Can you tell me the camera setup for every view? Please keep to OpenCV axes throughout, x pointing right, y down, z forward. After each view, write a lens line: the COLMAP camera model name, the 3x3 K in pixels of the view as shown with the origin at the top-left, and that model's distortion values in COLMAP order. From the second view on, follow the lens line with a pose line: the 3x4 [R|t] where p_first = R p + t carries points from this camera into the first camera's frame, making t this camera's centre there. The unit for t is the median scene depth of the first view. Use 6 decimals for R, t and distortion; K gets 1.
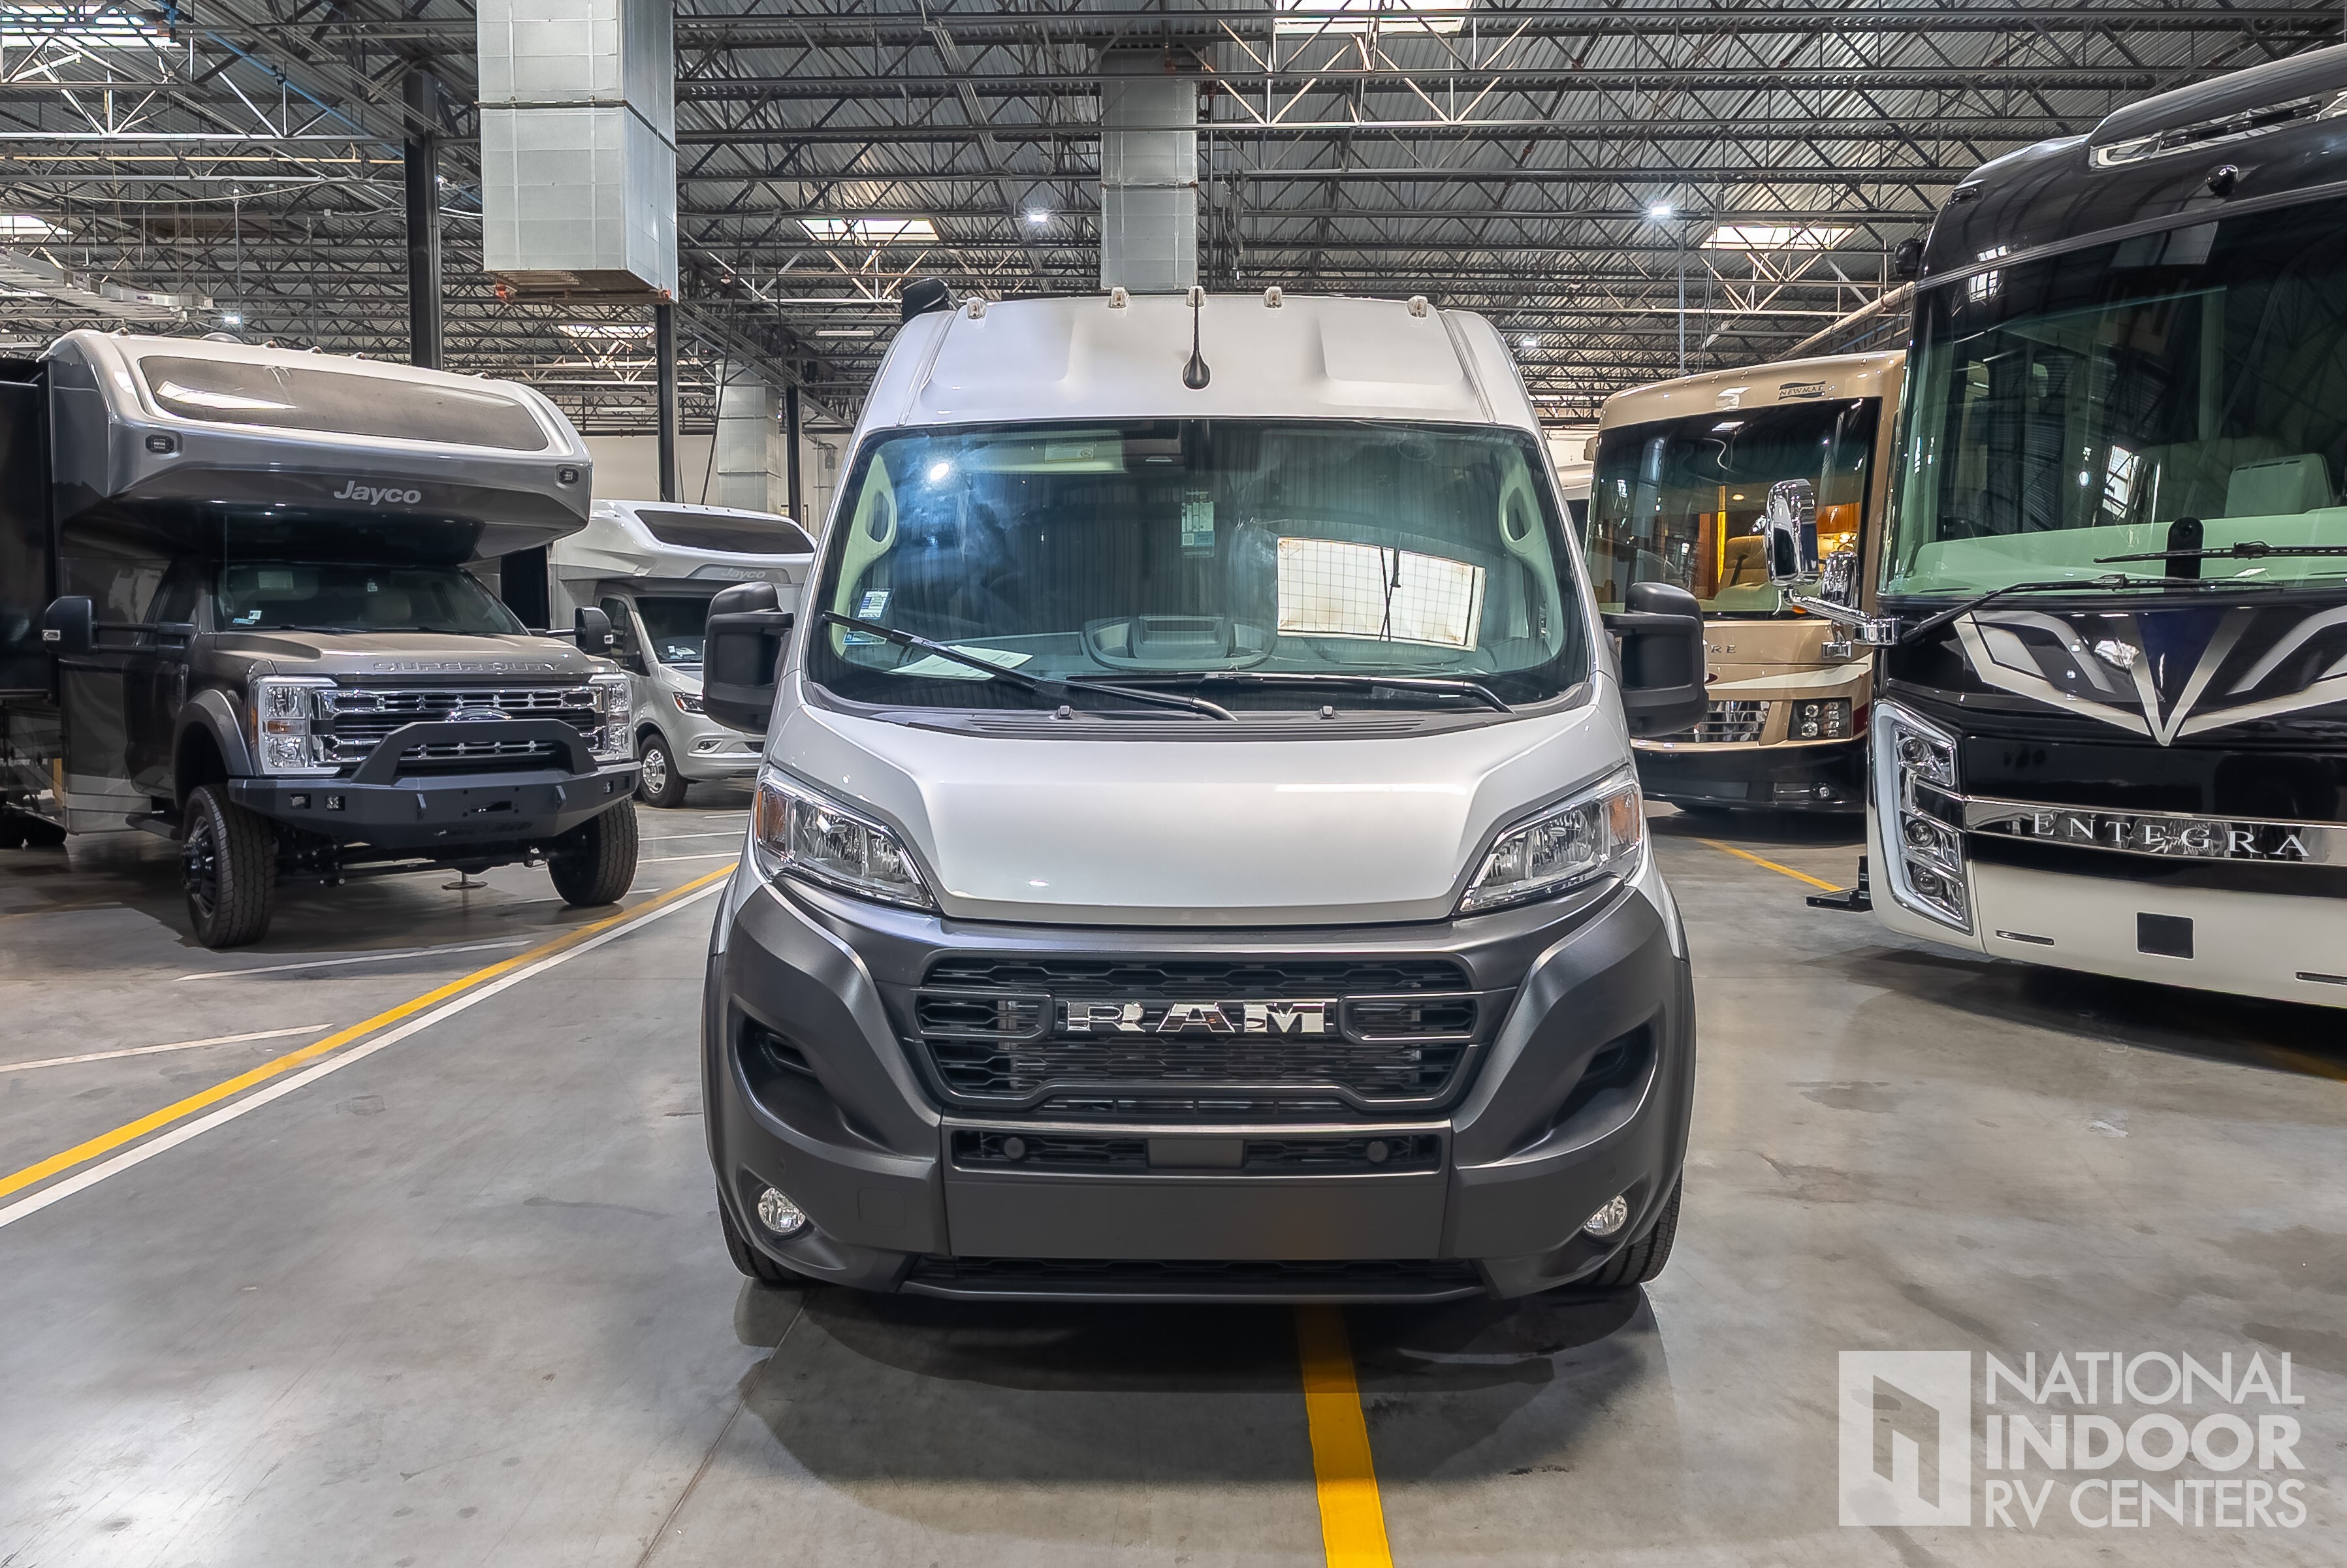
lens RADIAL K [[1555.5, 0, 1173.7], [0, 1555.5, 724.5], [0, 0, 1]] dist [-0.005017, -0.005954]
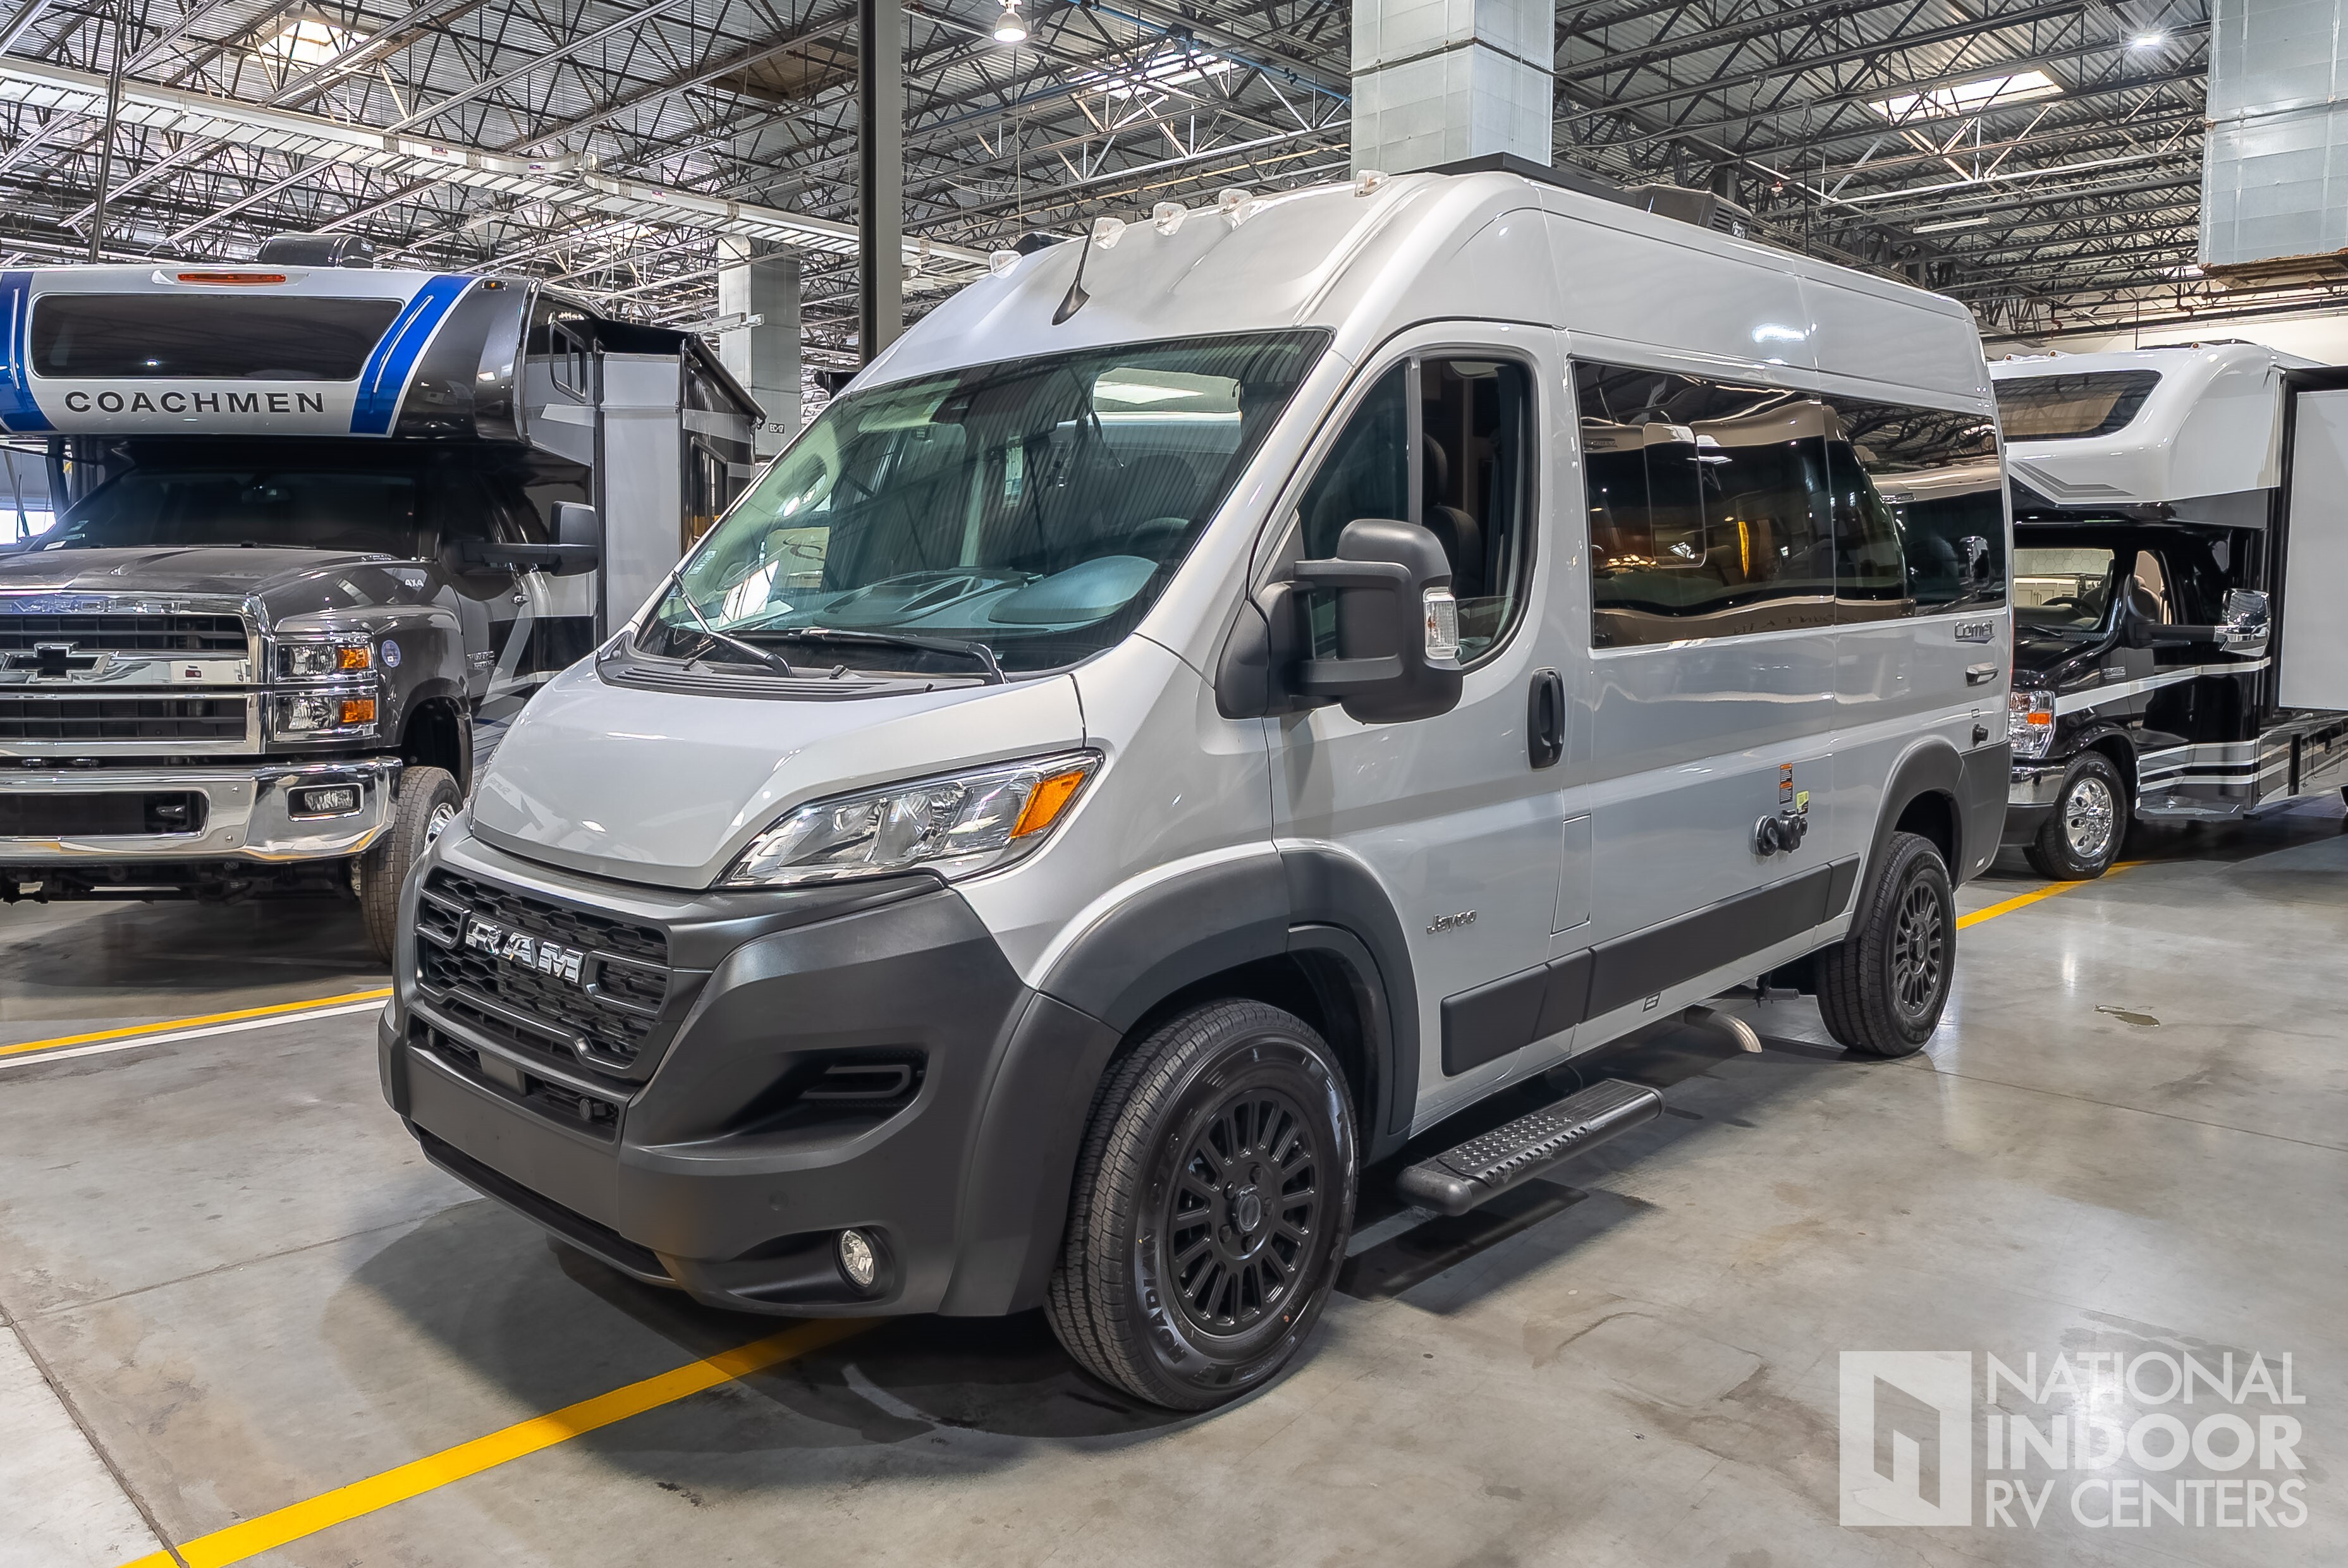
lens RADIAL K [[1718.0, 0, 1205.7], [0, 1718.0, 685.7], [0, 0, 1]] dist [-0.001077, 0.000255]
pose [[0.709117, 0.041037, -0.703896, 0.995145], [-0.040862, 0.999019, 0.017077, -0.027132], [0.703906, 0.016653, 0.710098, 0.415654]]
